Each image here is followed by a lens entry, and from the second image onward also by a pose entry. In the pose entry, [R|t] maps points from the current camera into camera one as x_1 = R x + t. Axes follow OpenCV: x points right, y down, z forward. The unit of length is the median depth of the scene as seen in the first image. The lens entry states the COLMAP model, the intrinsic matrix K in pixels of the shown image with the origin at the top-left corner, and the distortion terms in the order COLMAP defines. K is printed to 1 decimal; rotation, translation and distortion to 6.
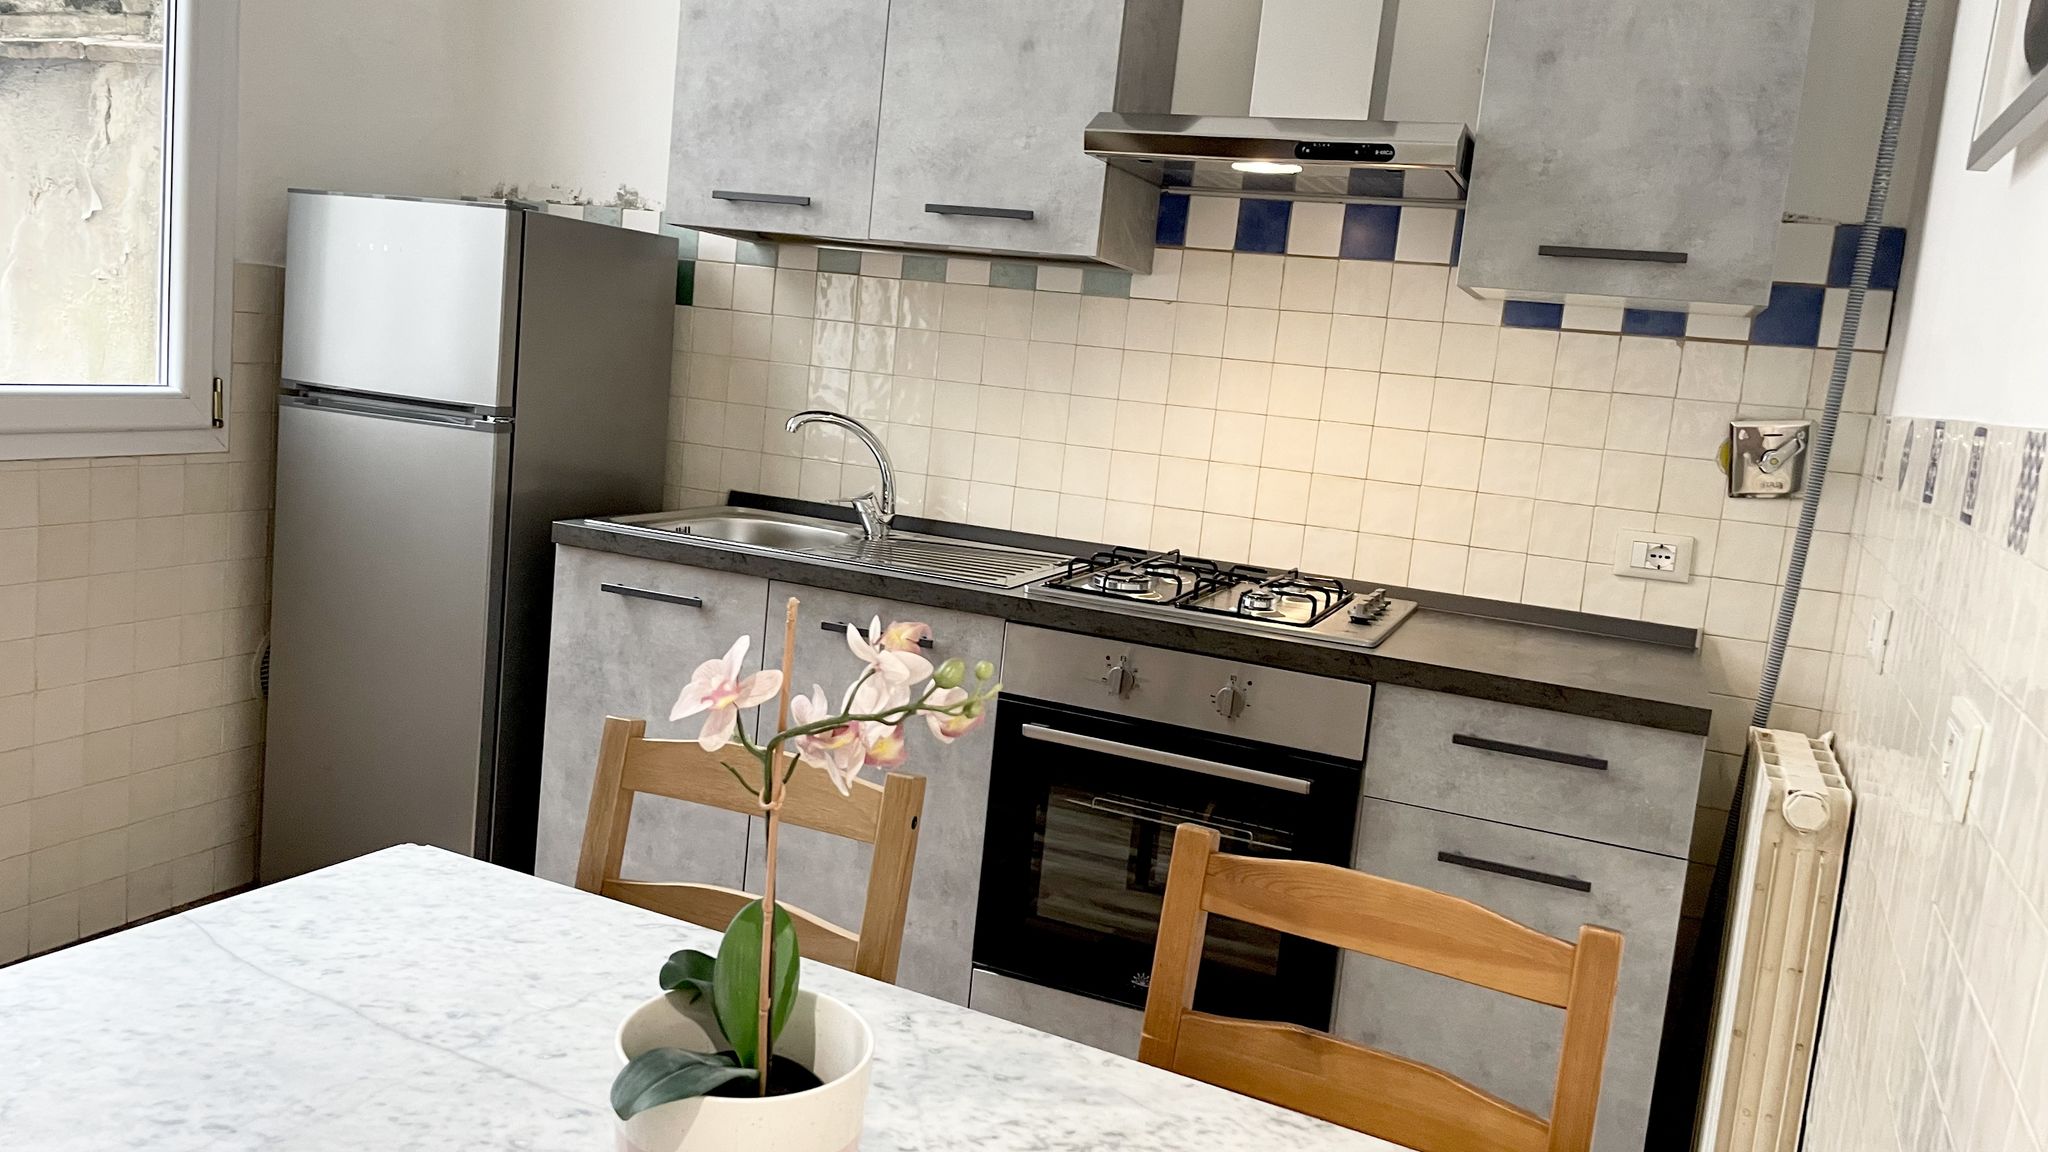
lens RADIAL K [[1518.6, 0, 1010.3], [0, 1518.6, 563.7], [0, 0, 1]] dist [0.136443, -0.168078]
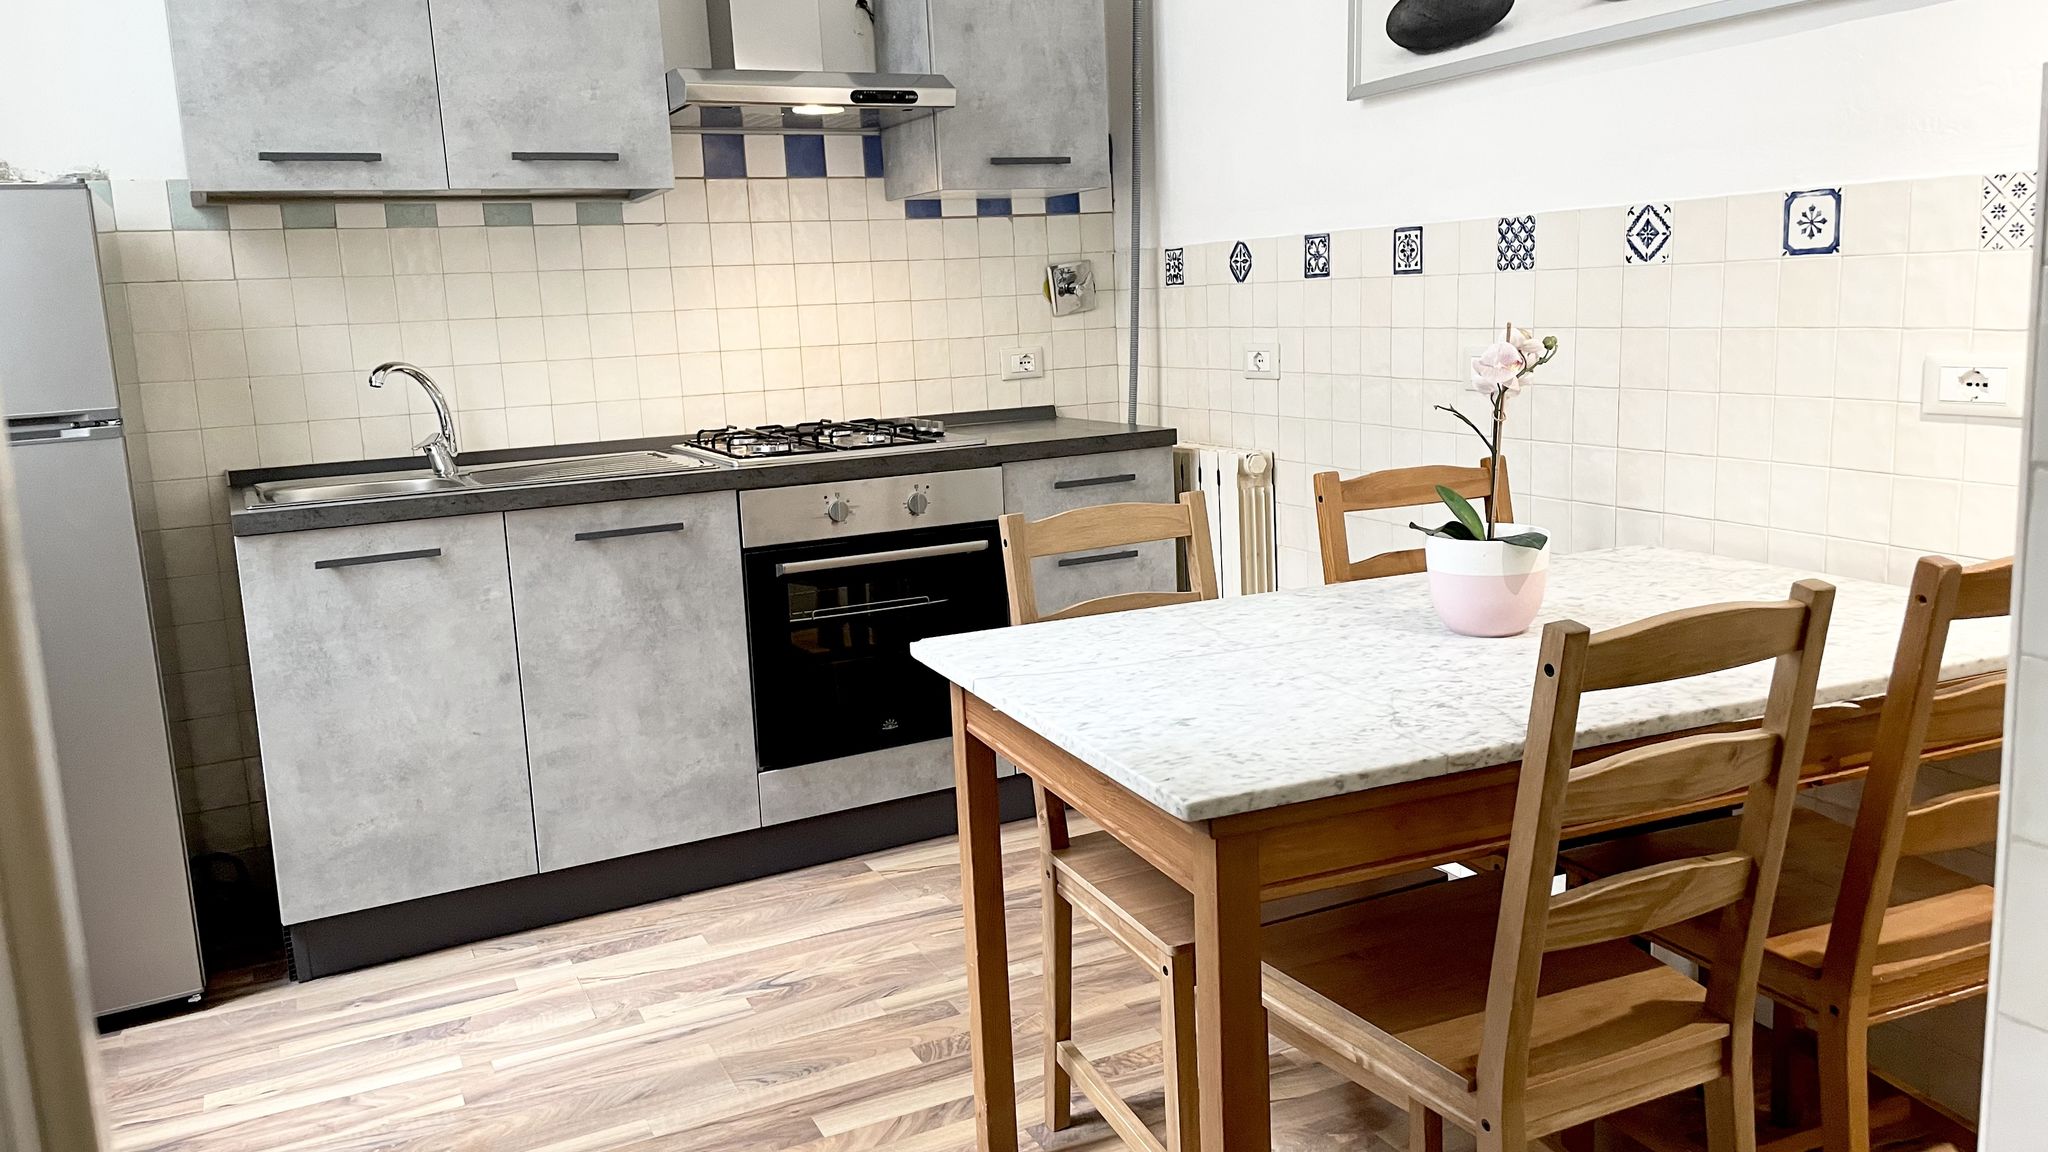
lens RADIAL K [[1518.6, 0, 1010.3], [0, 1518.6, 563.7], [0, 0, 1]] dist [0.136443, -0.168078]
pose [[0.661100, -0.255215, 0.705558, -0.682982], [0.216463, 0.965262, 0.146333, -0.035277], [-0.718395, 0.055986, 0.693379, -0.011960]]
